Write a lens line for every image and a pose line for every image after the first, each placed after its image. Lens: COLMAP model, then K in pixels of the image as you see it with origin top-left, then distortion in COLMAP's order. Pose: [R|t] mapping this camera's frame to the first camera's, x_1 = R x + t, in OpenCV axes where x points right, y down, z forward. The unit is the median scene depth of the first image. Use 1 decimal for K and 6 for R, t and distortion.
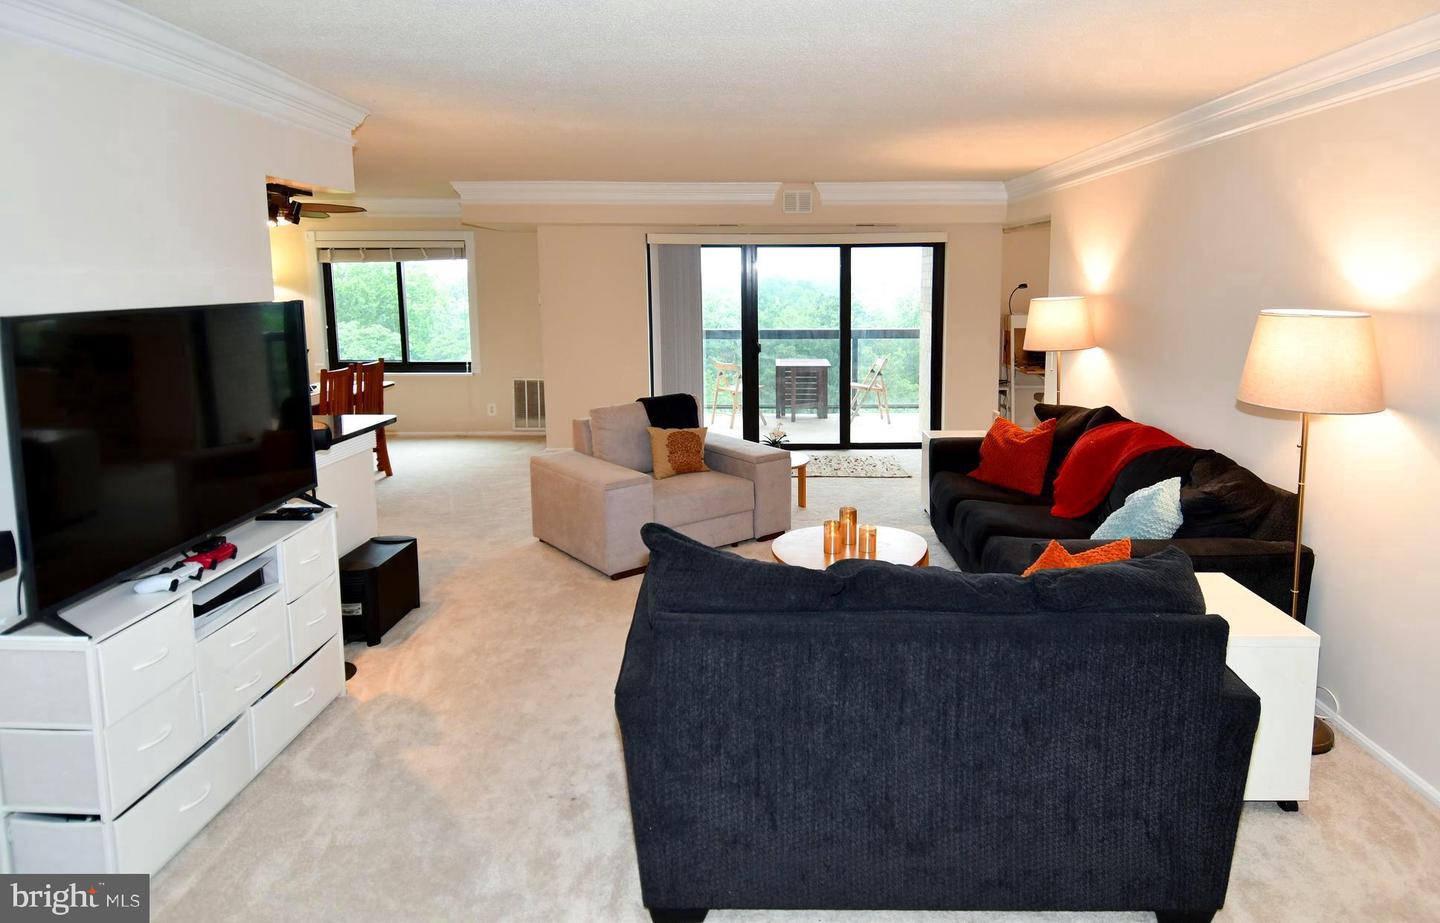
lens RADIAL K [[881.9, 0, 718.9], [0, 881.9, 404.6], [0, 0, 1]] dist [0.001595, -0.000966]
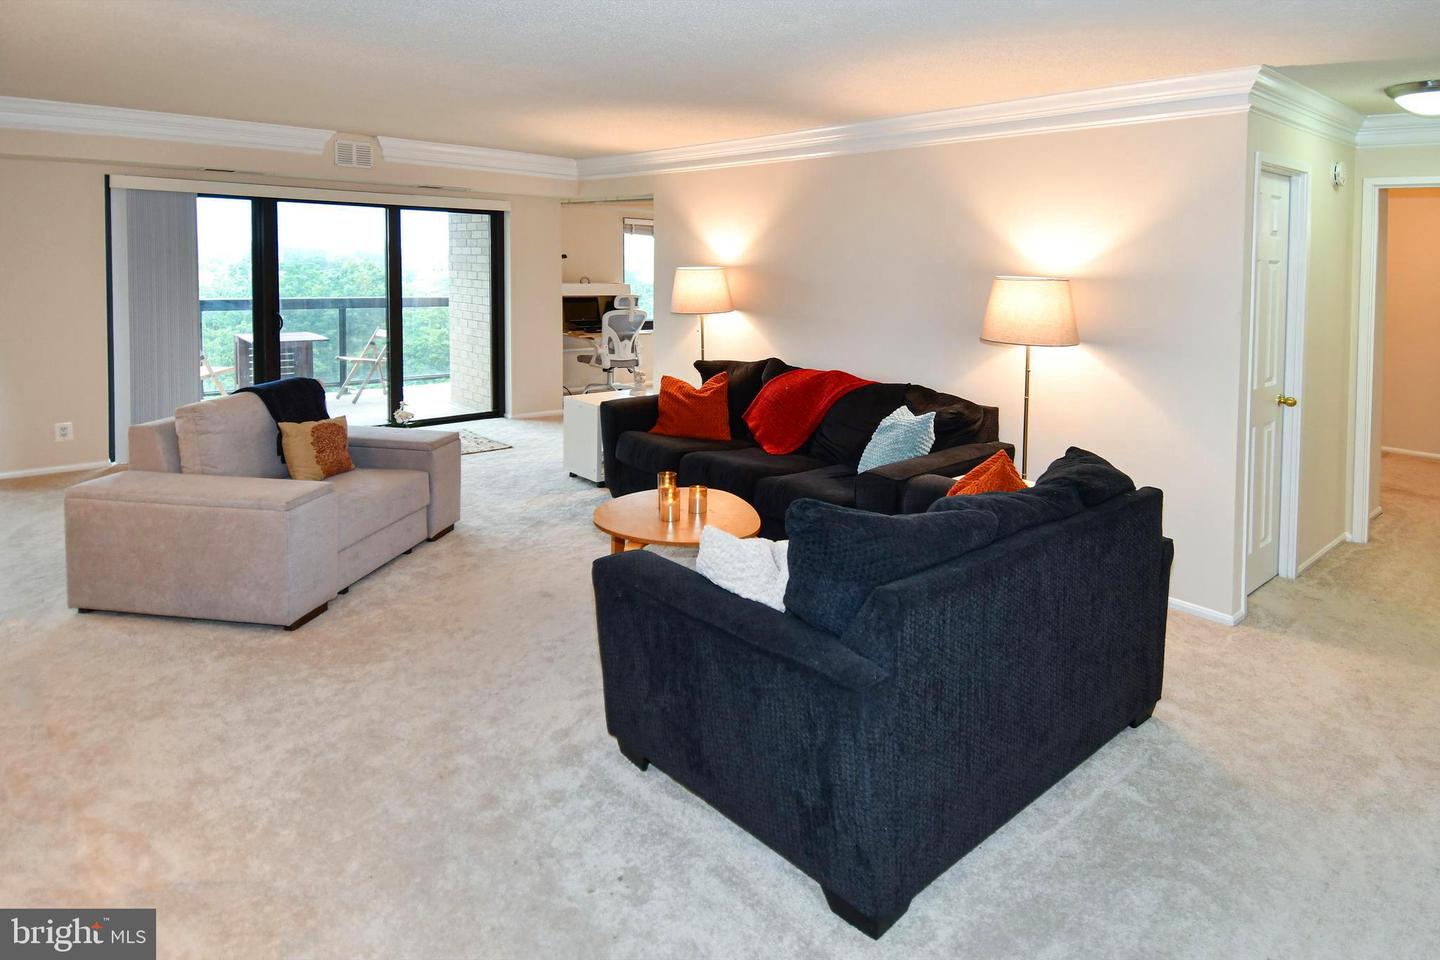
lens RADIAL K [[859.3, 0, 719.1], [0, 859.3, 293.1], [0, 0, 1]] dist [0.051377, -0.051882]
pose [[0.707535, -0.004549, 0.706663, -0.357633], [0.069566, 0.995571, -0.063242, -0.013420], [-0.703246, 0.093905, 0.704718, 0.183401]]
